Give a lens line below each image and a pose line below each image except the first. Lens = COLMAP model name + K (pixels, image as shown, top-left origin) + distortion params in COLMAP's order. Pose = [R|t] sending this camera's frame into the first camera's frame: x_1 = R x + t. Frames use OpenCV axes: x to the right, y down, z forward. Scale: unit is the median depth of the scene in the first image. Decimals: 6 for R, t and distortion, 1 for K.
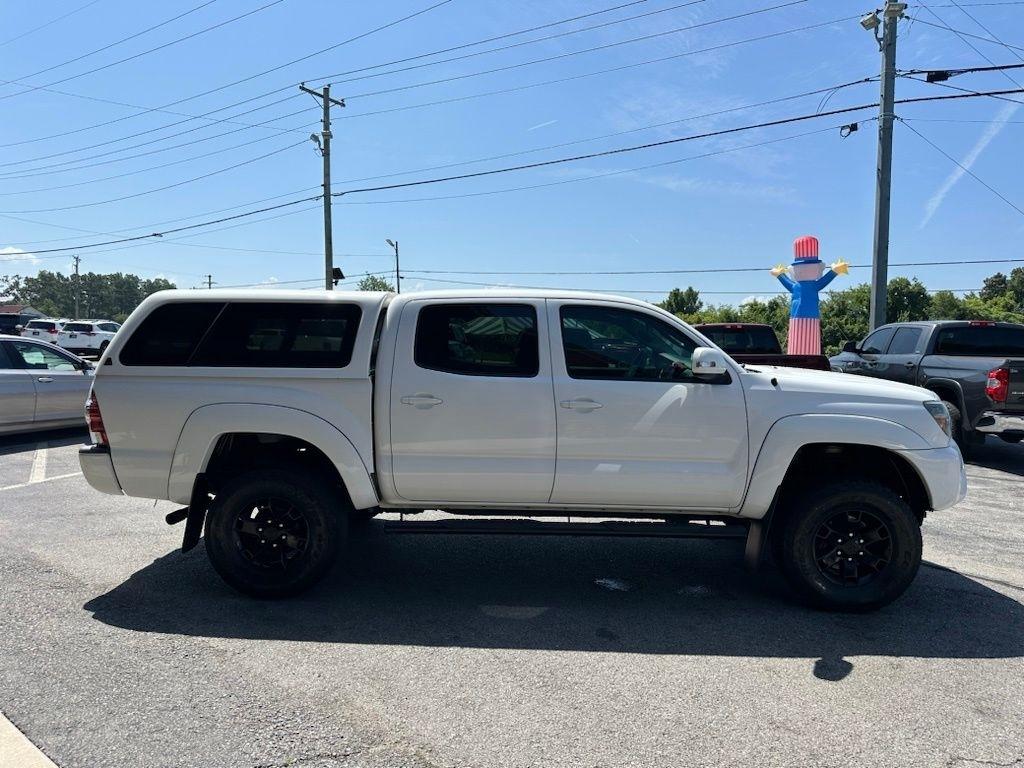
lens RADIAL K [[726.7, 0, 510.4], [0, 726.7, 388.0], [0, 0, 1]] dist [0.007262, -0.009798]
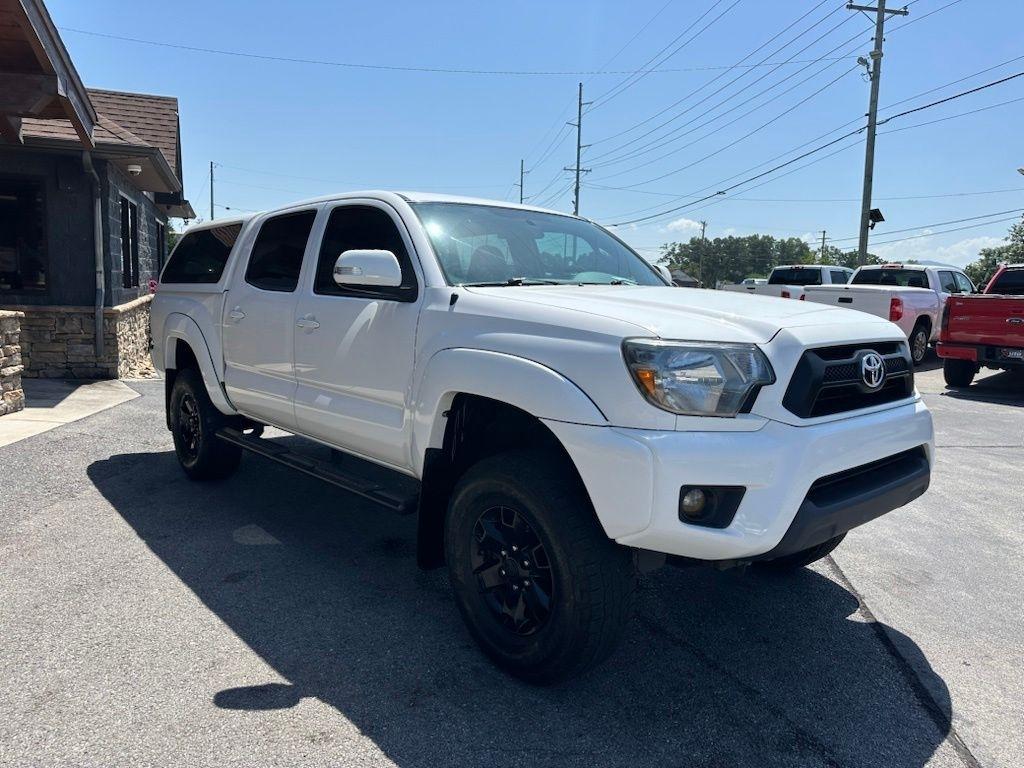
lens RADIAL K [[733.2, 0, 508.3], [0, 733.2, 387.4], [0, 0, 1]] dist [-0.004242, -0.001623]
pose [[0.666907, 0.089535, -0.739742, 0.133682], [-0.050339, 0.995900, 0.075156, 0.003206], [0.743438, -0.012885, 0.668680, 0.087012]]
